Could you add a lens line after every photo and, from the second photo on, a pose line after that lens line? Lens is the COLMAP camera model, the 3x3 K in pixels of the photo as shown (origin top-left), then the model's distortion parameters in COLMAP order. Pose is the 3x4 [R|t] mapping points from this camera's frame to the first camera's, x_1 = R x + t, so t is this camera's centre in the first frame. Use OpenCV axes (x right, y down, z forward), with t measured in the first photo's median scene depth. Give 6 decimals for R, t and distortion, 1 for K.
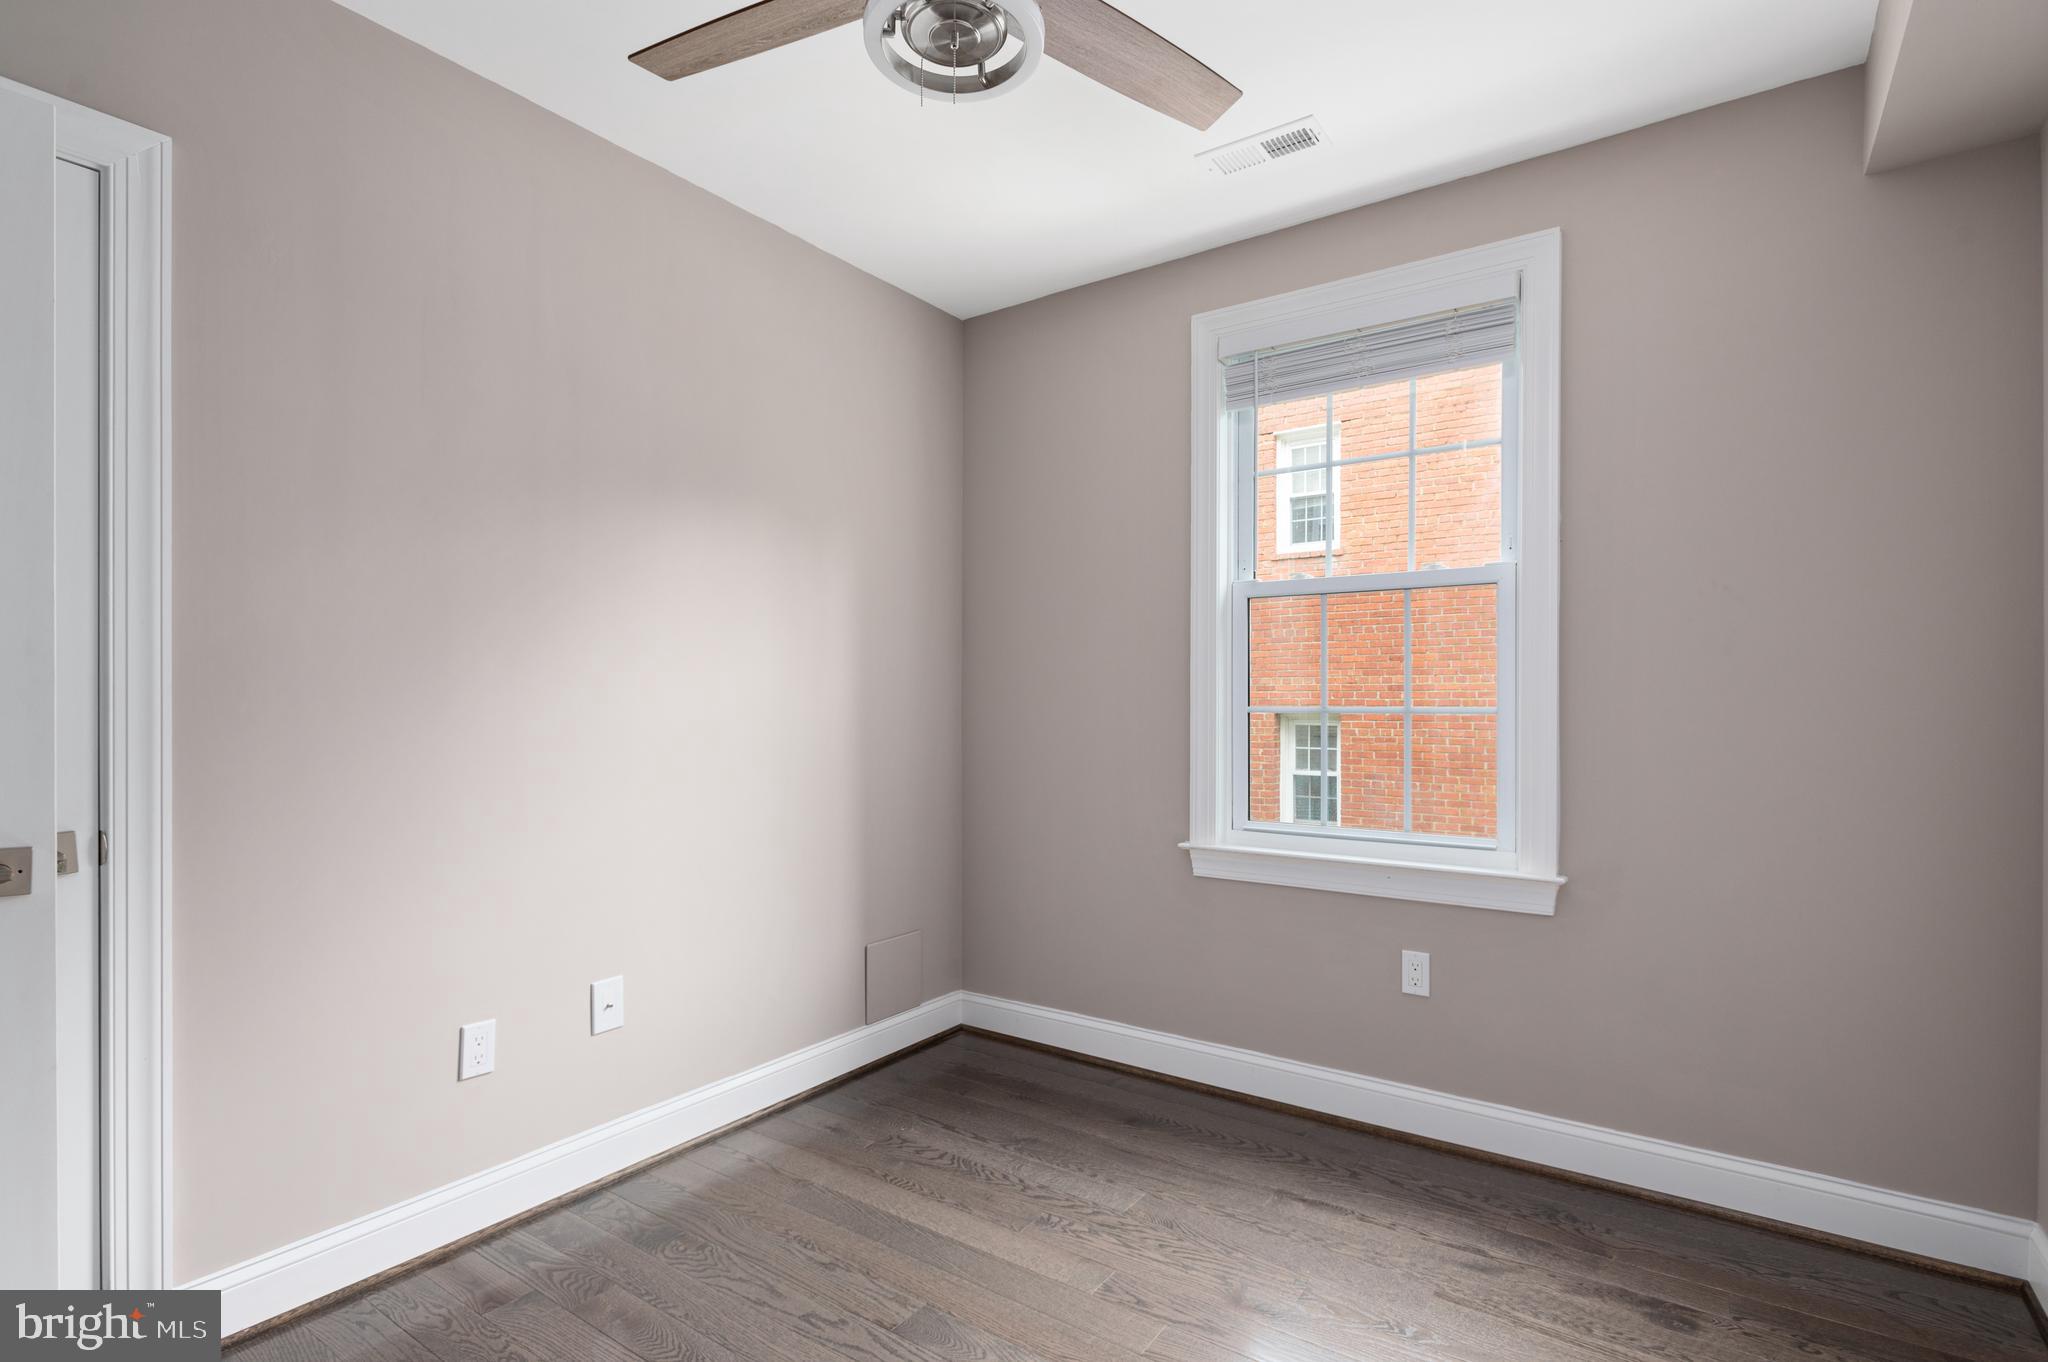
lens RADIAL K [[983.1, 0, 1008.4], [0, 983.1, 718.1], [0, 0, 1]] dist [-0.008658, -0.002283]
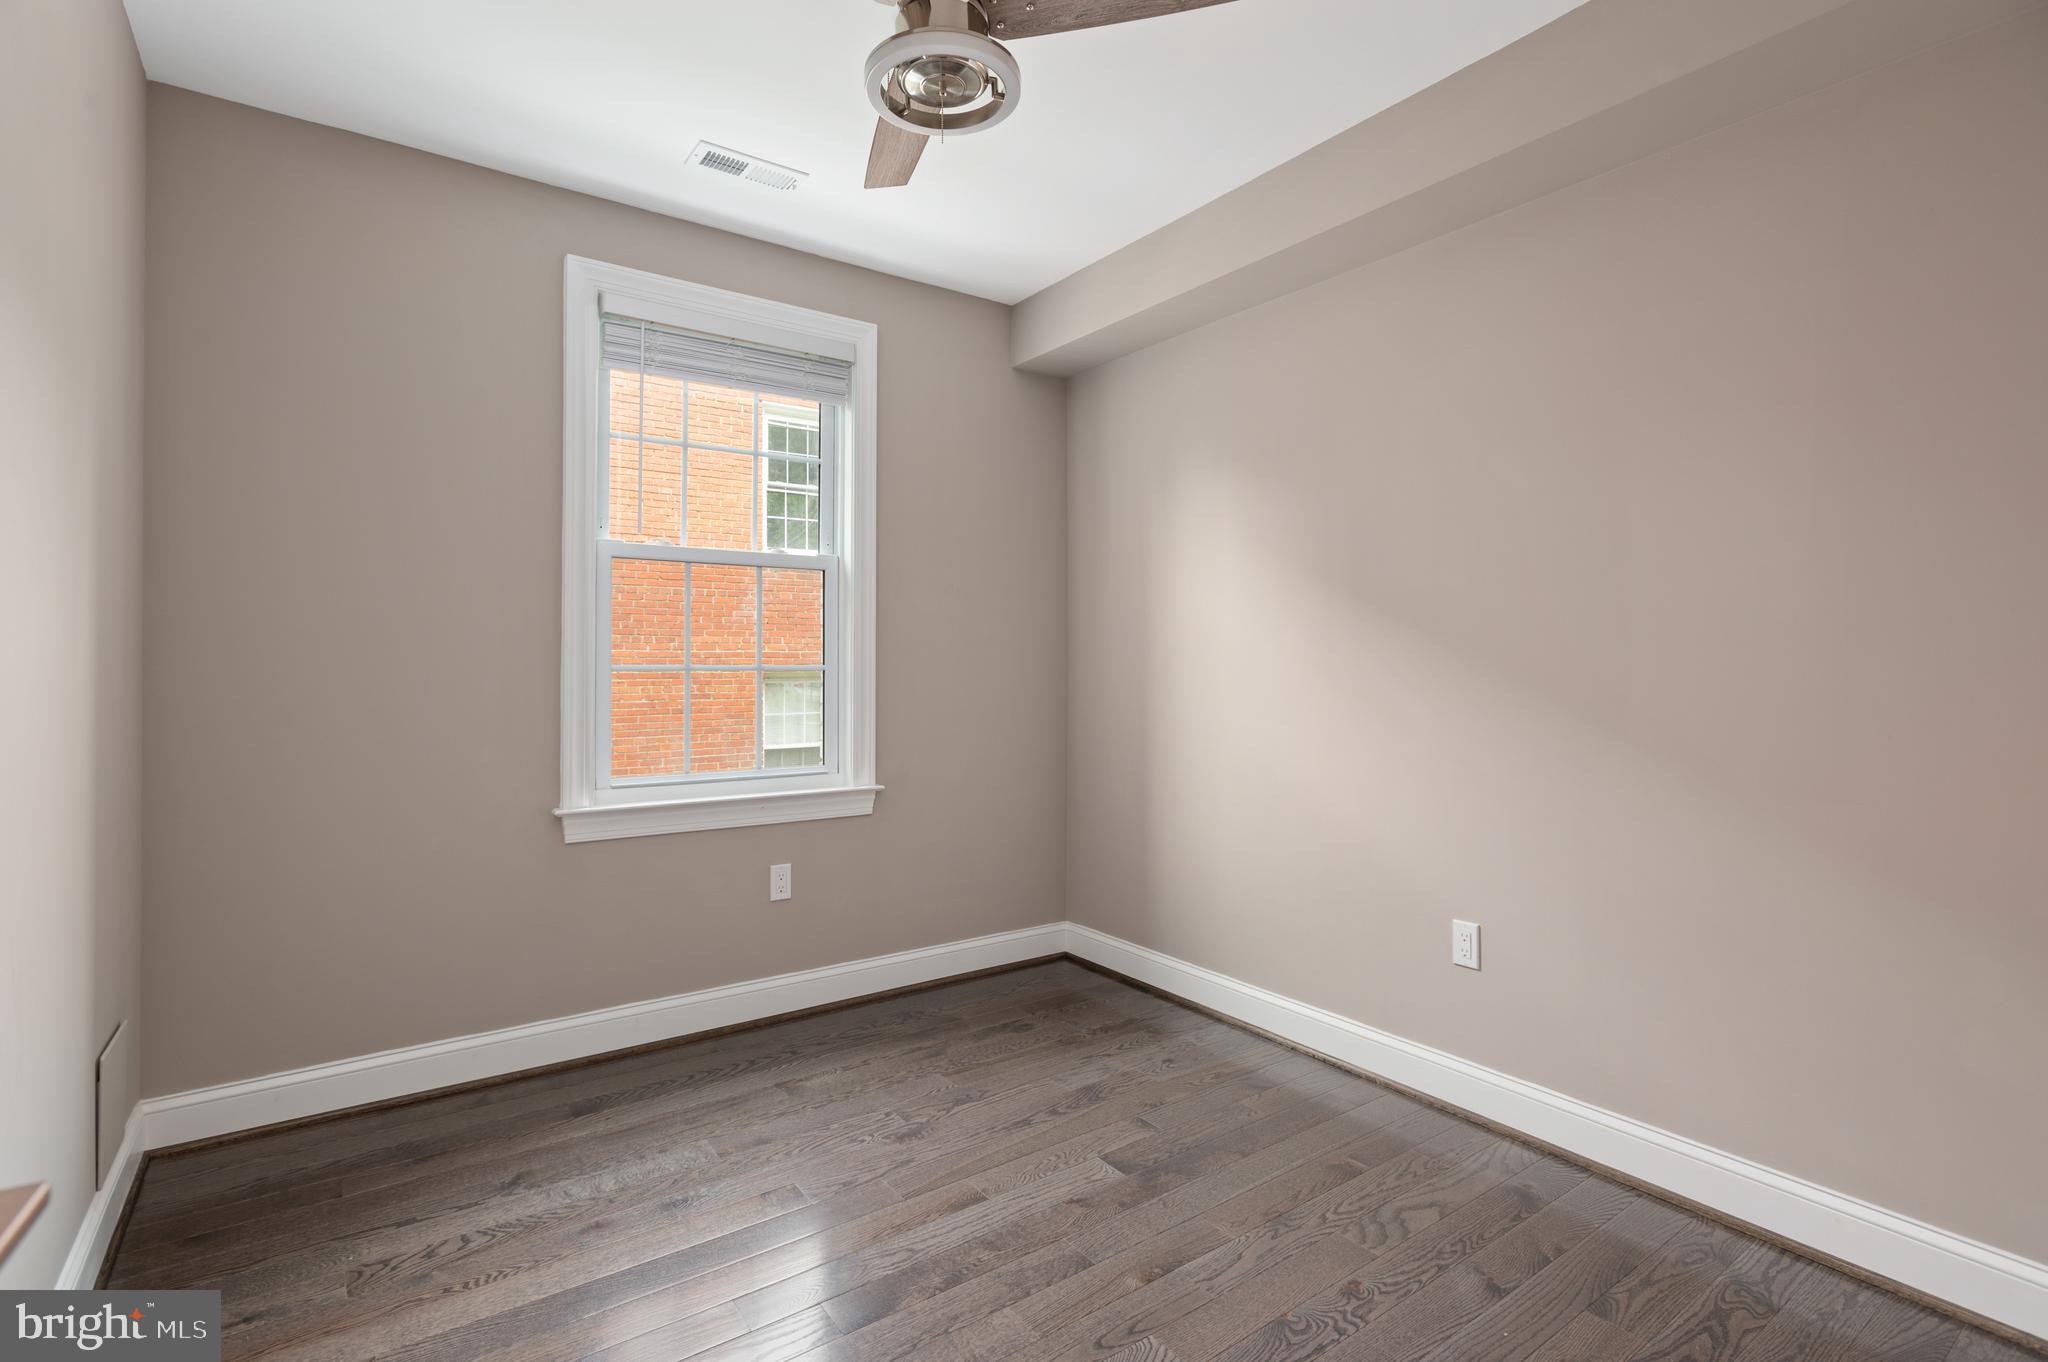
lens RADIAL K [[983.1, 0, 1027.3], [0, 983.1, 678.3], [0, 0, 1]] dist [-0.008658, -0.002283]
pose [[0.312882, -0.014571, 0.949680, -0.647406], [0.015887, 0.999823, 0.010106, -0.002121], [-0.949659, 0.011926, 0.313058, 0.319195]]
